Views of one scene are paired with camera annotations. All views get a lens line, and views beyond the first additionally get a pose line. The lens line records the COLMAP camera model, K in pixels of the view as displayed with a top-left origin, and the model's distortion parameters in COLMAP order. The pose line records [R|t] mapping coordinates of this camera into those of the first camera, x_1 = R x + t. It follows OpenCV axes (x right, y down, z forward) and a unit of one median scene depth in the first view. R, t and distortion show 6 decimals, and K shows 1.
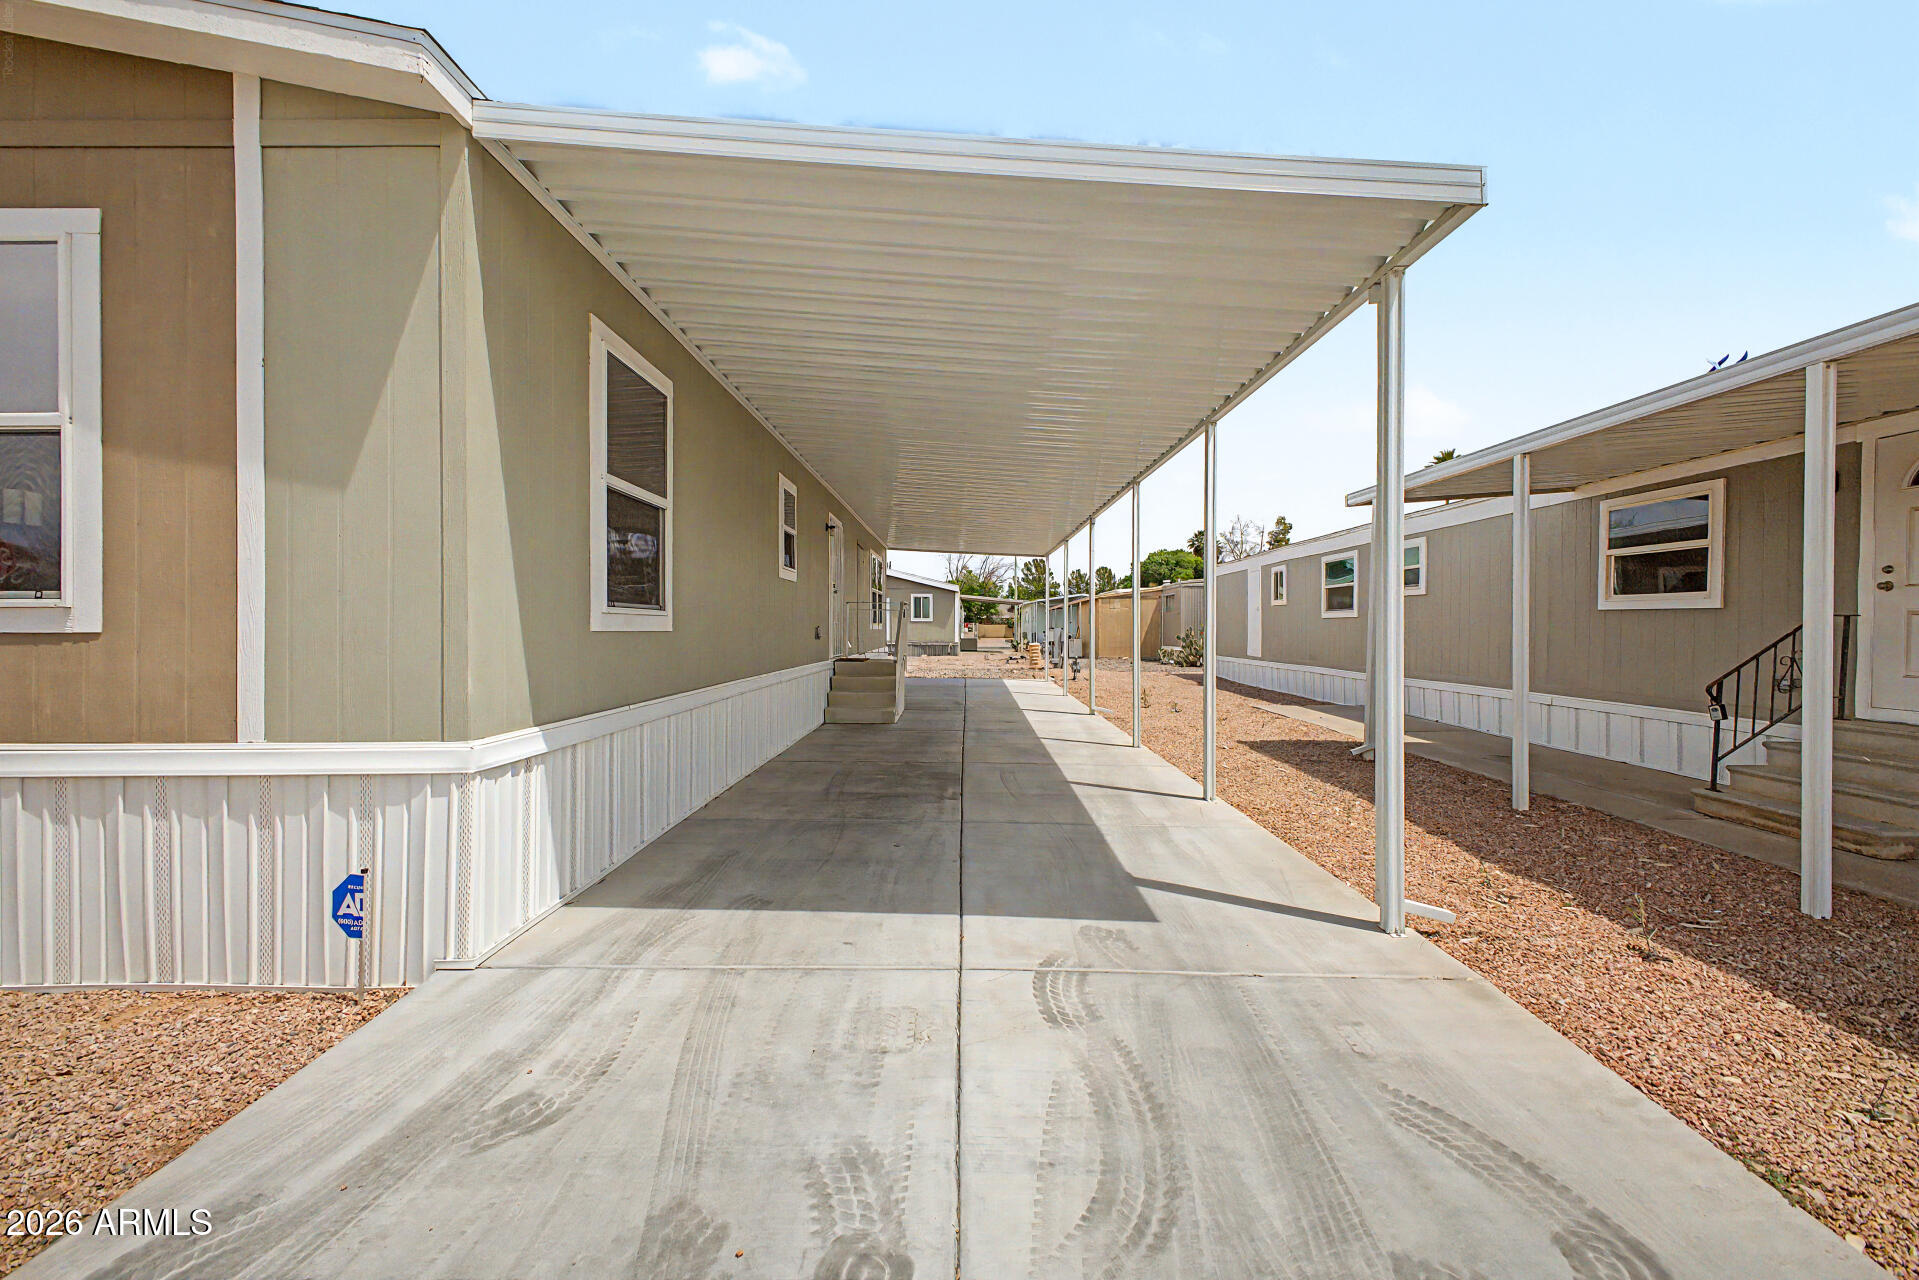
lens RADIAL K [[764.7, 0, 956.7], [0, 764.7, 631.9], [0, 0, 1]] dist [0.015439, -0.000413]
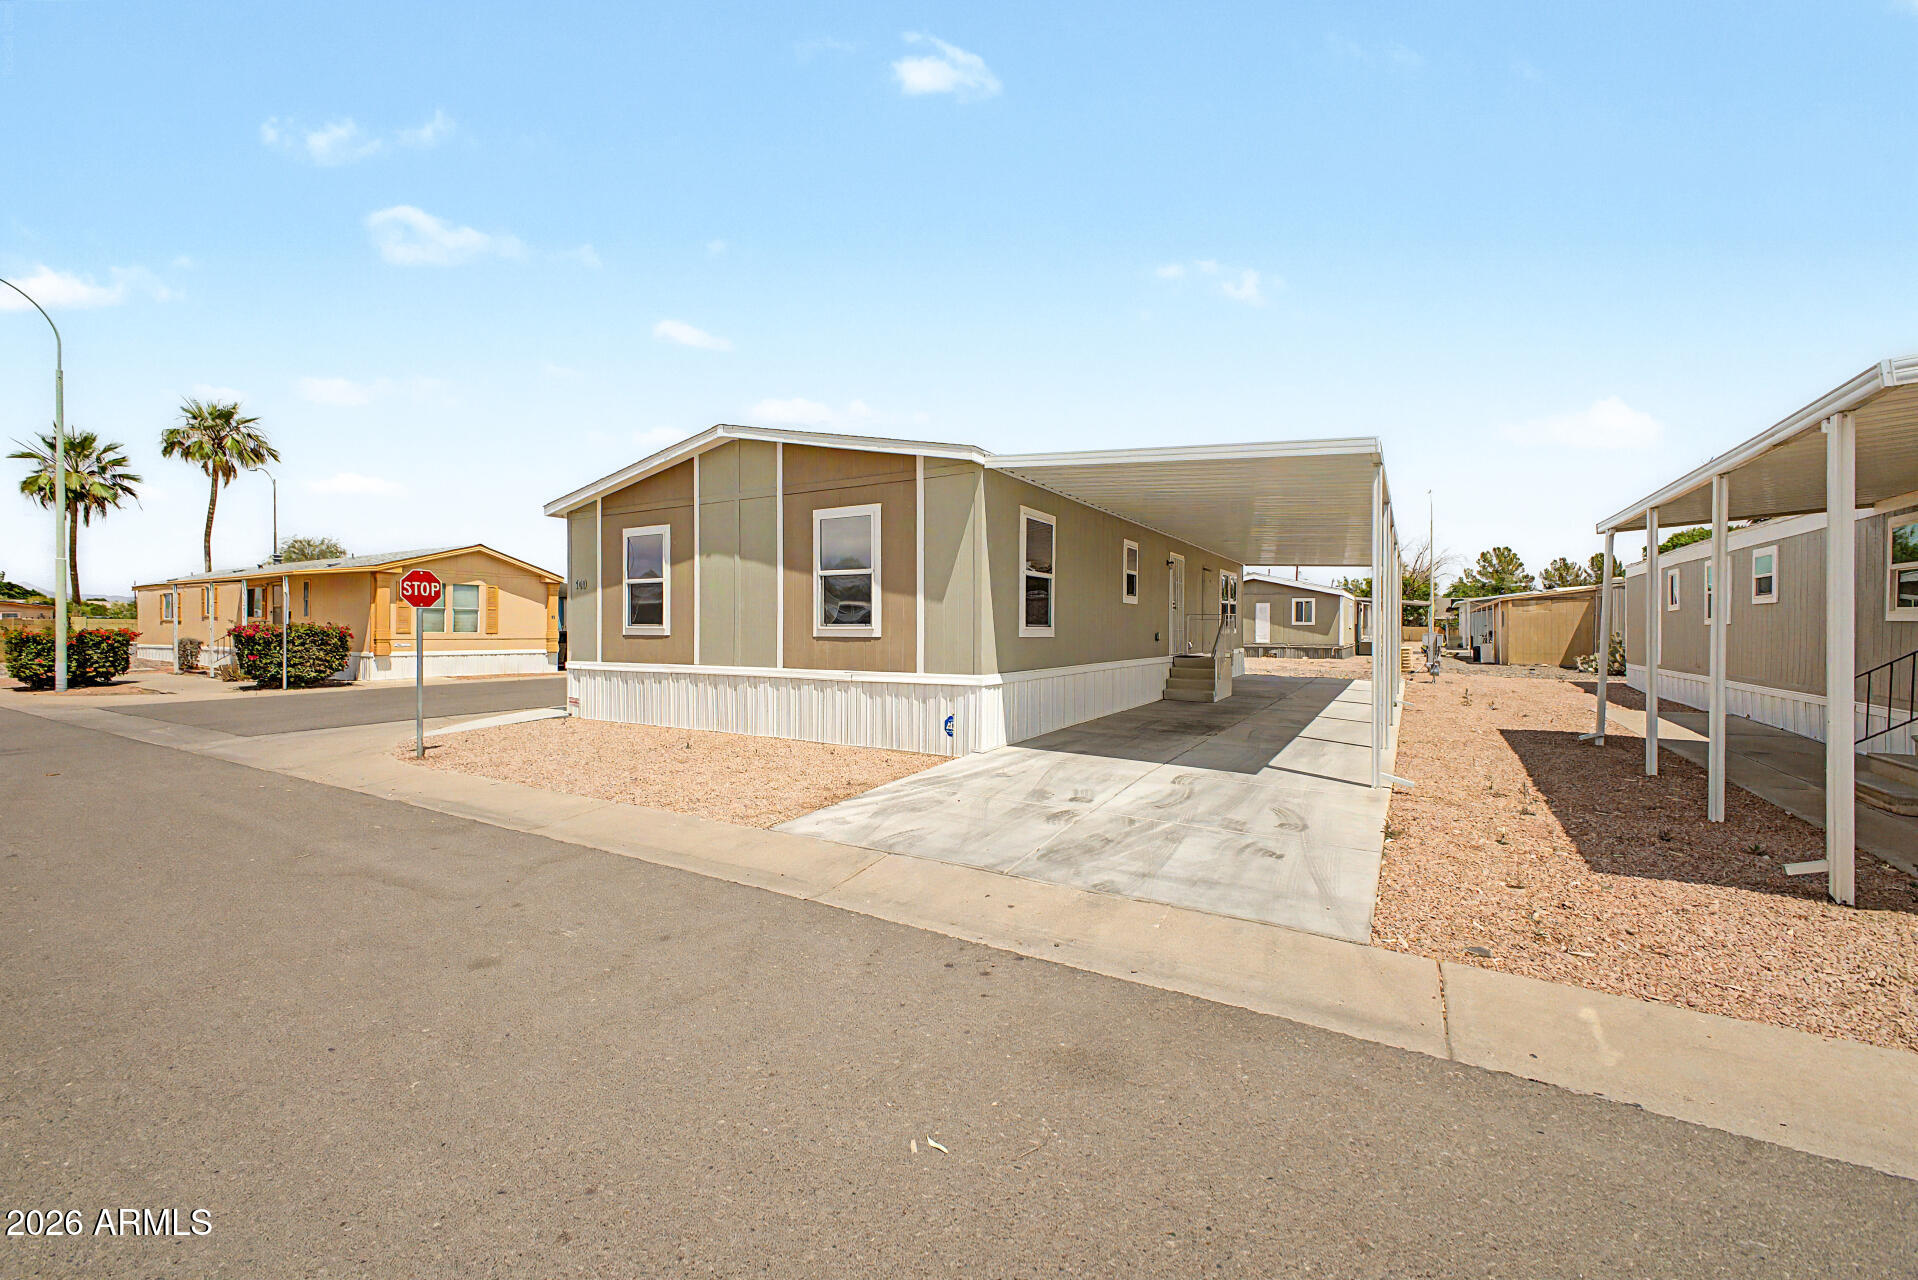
lens RADIAL K [[764.3, 0, 956.2], [0, 764.3, 631.9], [0, 0, 1]] dist [0.015439, -0.000413]
pose [[0.866485, 0.004208, -0.499185, 0.372999], [-0.005026, 0.999987, -0.000294, -0.010232], [0.499177, 0.002763, 0.866495, -0.800329]]
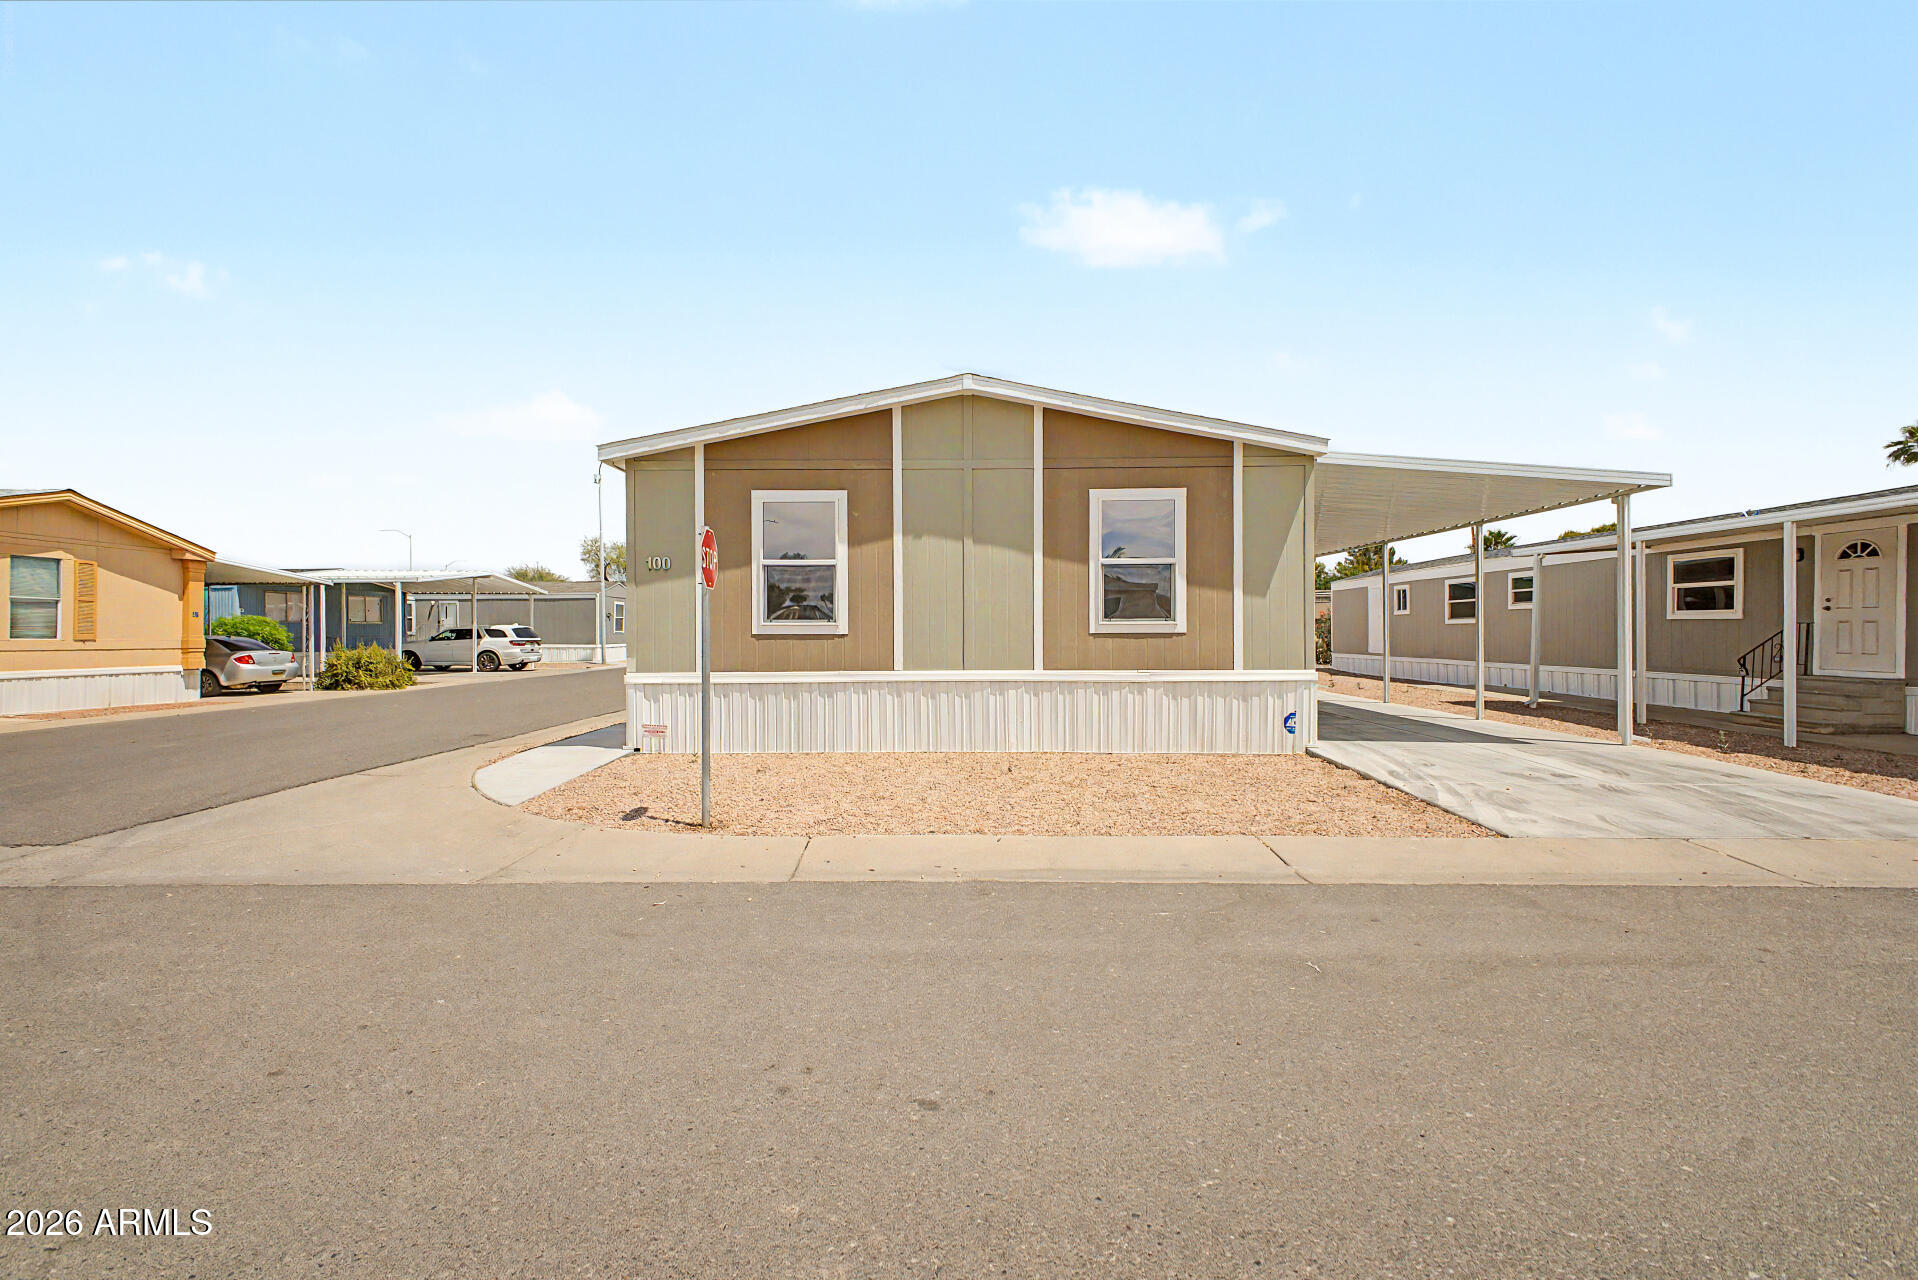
lens RADIAL K [[764.3, 0, 956.2], [0, 764.3, 631.9], [0, 0, 1]] dist [0.015439, -0.000413]
pose [[0.999995, -0.003030, -0.000952, -1.018479], [0.003023, 0.999969, -0.007260, 0.008730], [0.000974, 0.007257, 0.999973, -0.976746]]
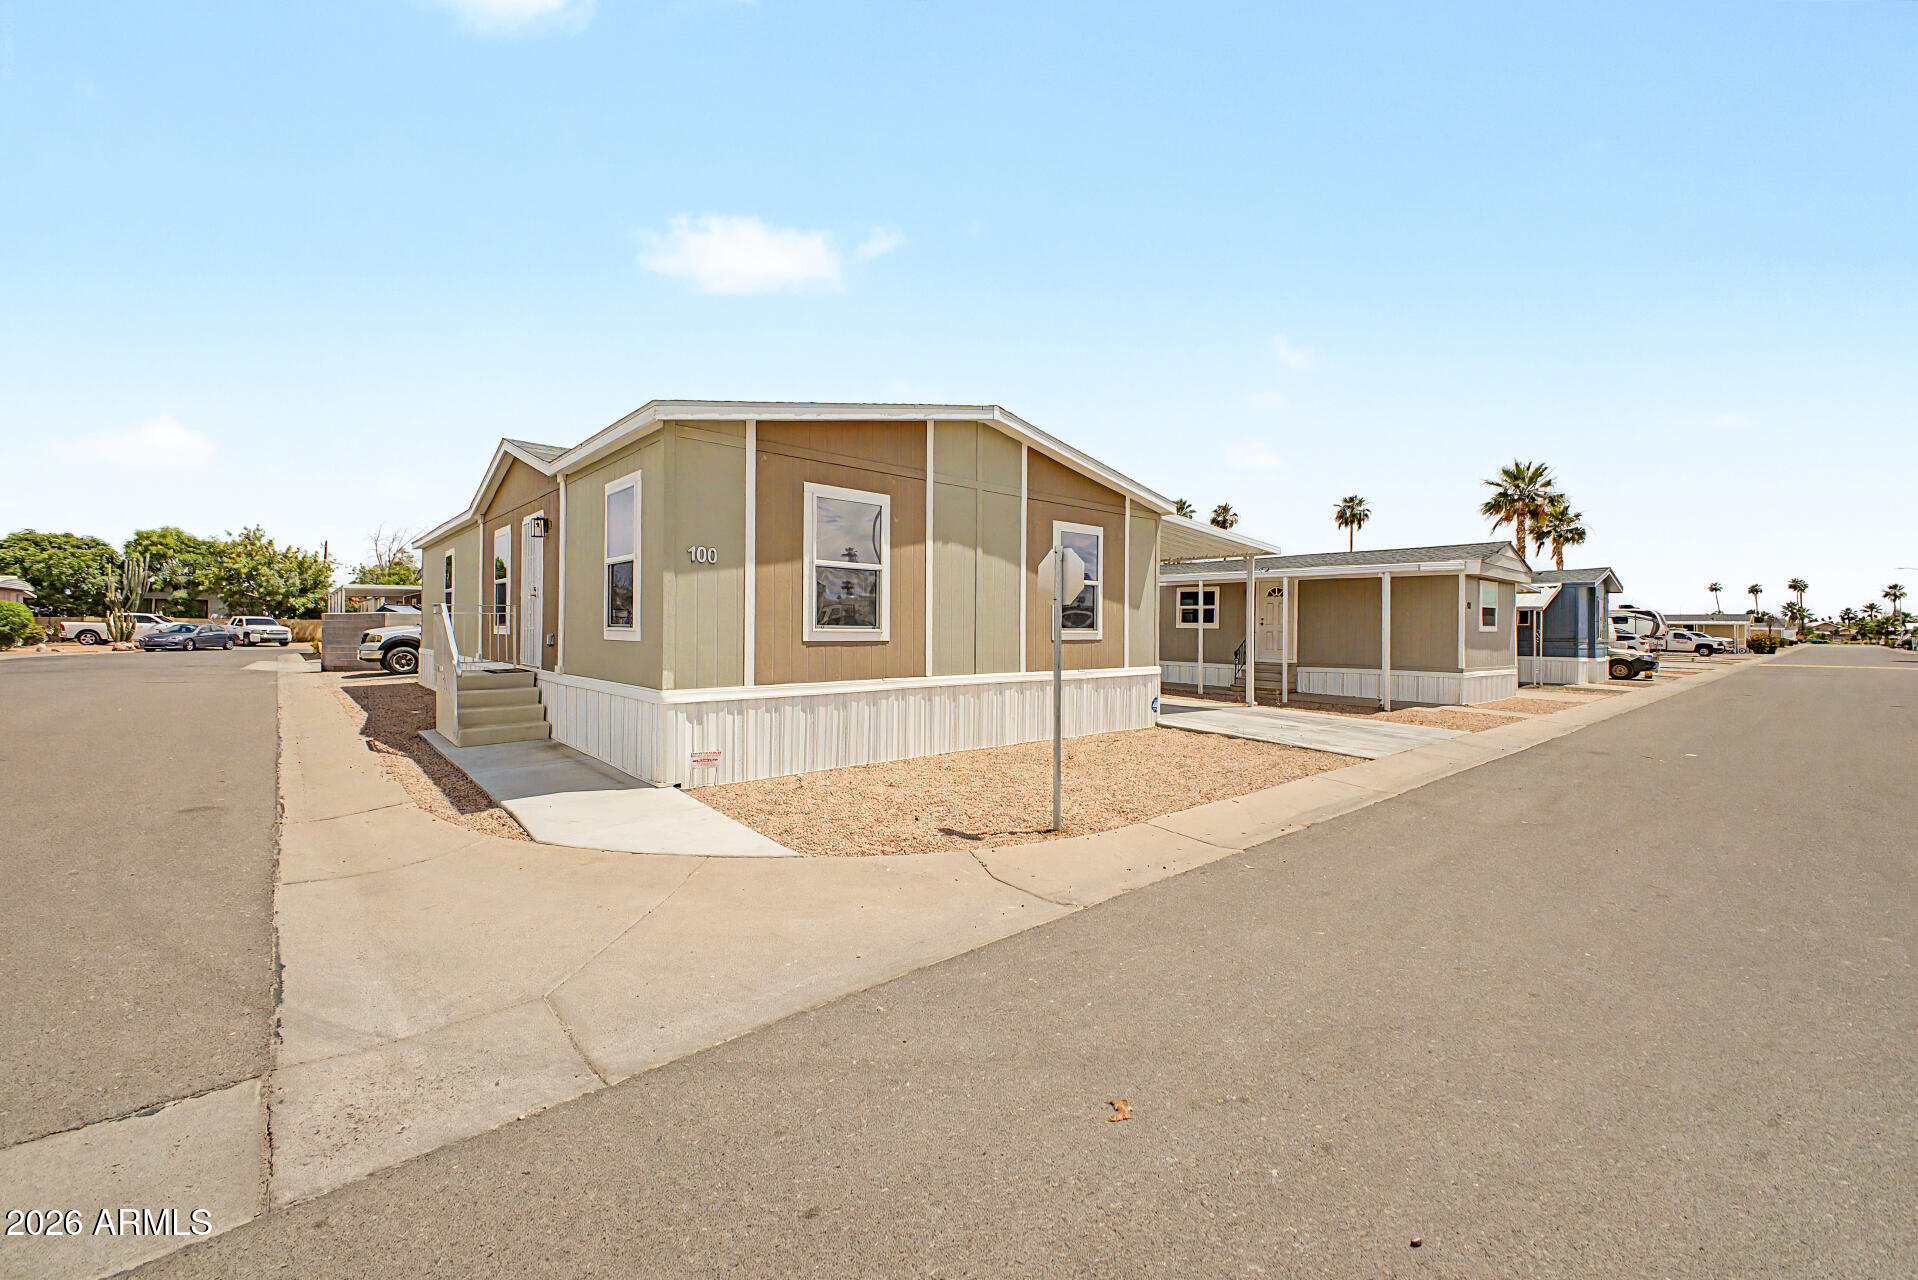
lens RADIAL K [[764.3, 0, 956.2], [0, 764.3, 631.9], [0, 0, 1]] dist [0.015439, -0.000413]
pose [[0.740109, 0.003837, 0.672476, -2.133045], [0.004407, 0.999935, -0.010556, 0.000002], [-0.672473, 0.010776, 0.740043, -0.656215]]
